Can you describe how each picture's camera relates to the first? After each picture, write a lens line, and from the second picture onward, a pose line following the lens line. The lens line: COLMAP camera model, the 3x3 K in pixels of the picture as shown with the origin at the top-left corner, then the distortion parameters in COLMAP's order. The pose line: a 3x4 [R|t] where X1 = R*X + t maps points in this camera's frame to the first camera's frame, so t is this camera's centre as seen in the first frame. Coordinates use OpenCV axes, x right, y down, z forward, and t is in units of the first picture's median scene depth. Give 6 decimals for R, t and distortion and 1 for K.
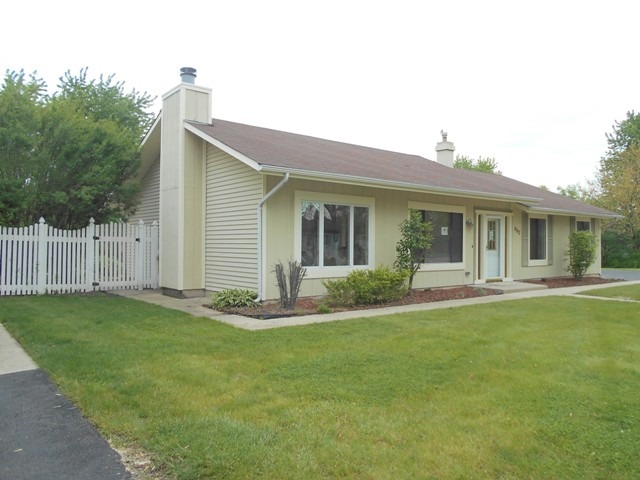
lens RADIAL K [[479.0, 0, 320.0], [0, 479.0, 239.2], [0, 0, 1]] dist [-0.006252, 0.002395]
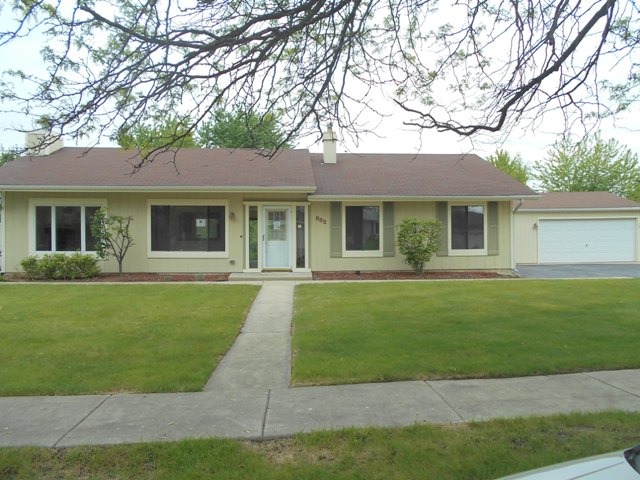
lens RADIAL K [[479.0, 0, 319.9], [0, 479.0, 241.1], [0, 0, 1]] dist [-0.006252, 0.002395]
pose [[0.822961, -0.011846, -0.567975, 1.079939], [0.012809, 0.999915, -0.002296, 0.030034], [0.567954, -0.005386, 0.823043, 0.232061]]
